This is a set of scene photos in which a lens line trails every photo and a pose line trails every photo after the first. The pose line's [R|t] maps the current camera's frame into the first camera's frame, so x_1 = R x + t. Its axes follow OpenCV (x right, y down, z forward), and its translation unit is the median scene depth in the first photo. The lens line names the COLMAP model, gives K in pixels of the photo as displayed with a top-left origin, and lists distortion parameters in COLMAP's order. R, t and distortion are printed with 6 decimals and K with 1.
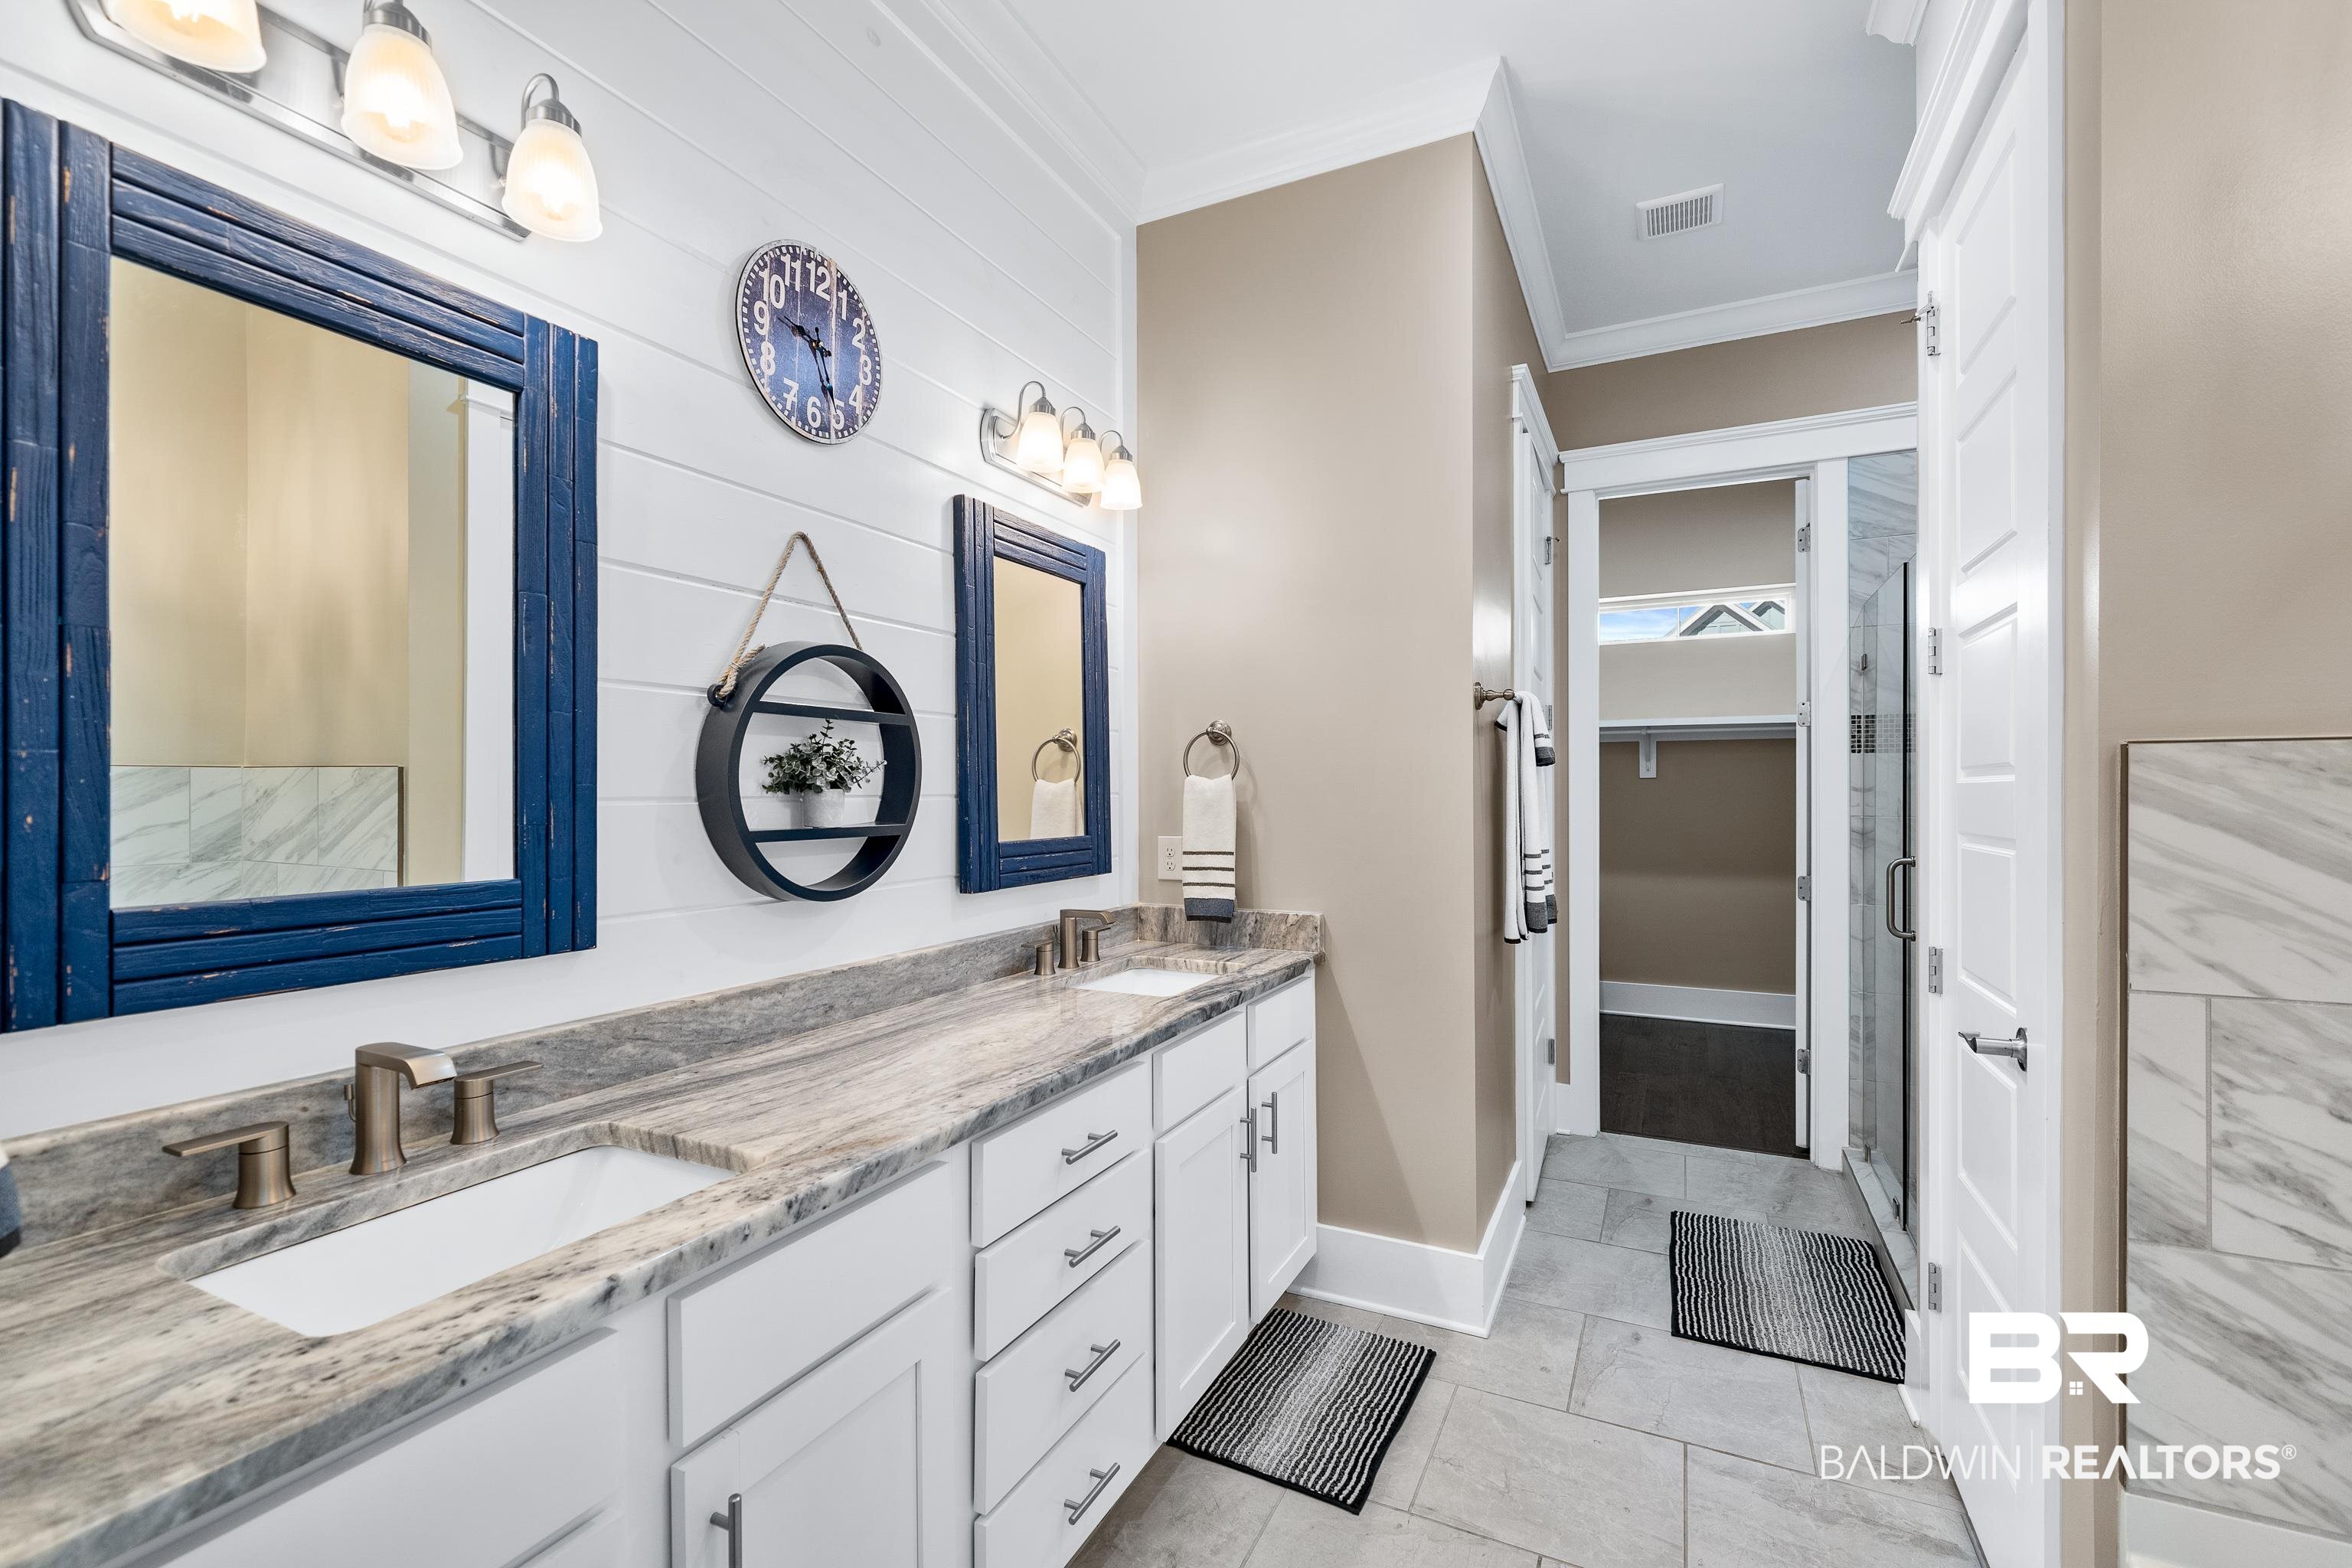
lens RADIAL K [[1014.7, 0, 1179.7], [0, 1014.7, 791.0], [0, 0, 1]] dist [0.000019, 0.000137]
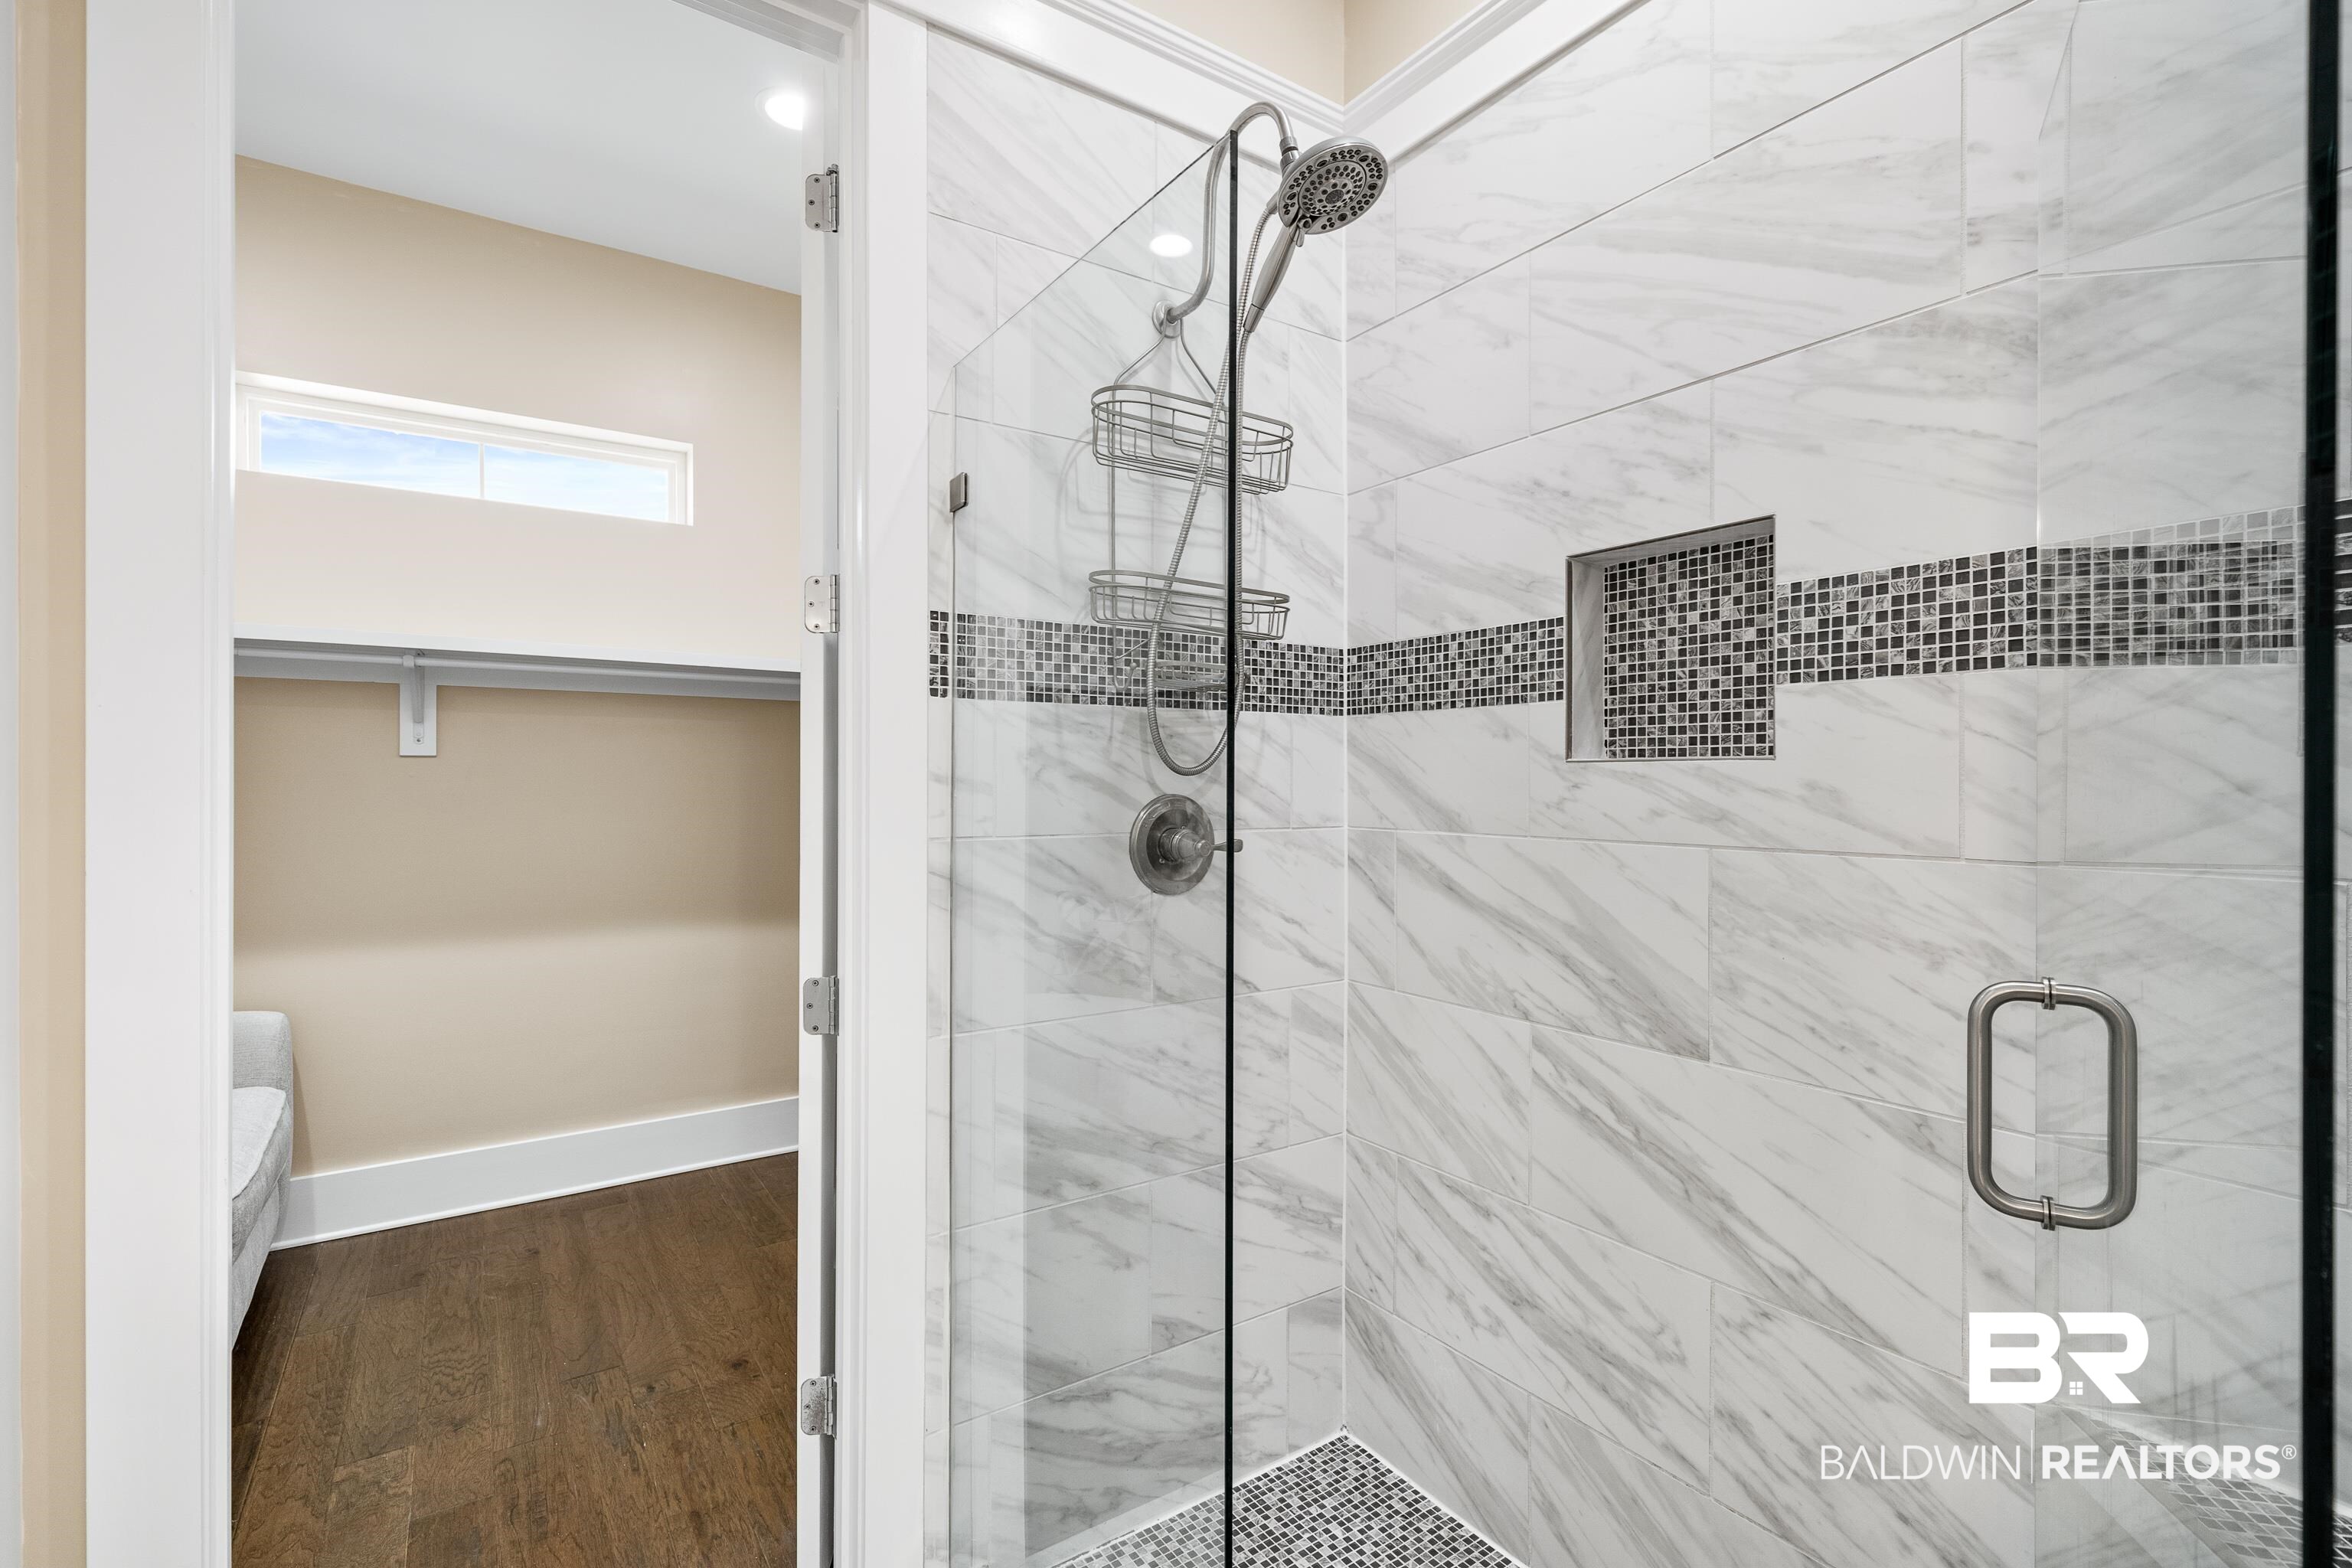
lens RADIAL K [[1014.7, 0, 1171.7], [0, 1014.7, 778.6], [0, 0, 1]] dist [0.000019, 0.000137]
pose [[0.484561, 0.003160, 0.874752, 0.605524], [-0.001566, 0.999995, -0.002744, -0.001263], [-0.874756, -0.000040, 0.484563, 1.284040]]
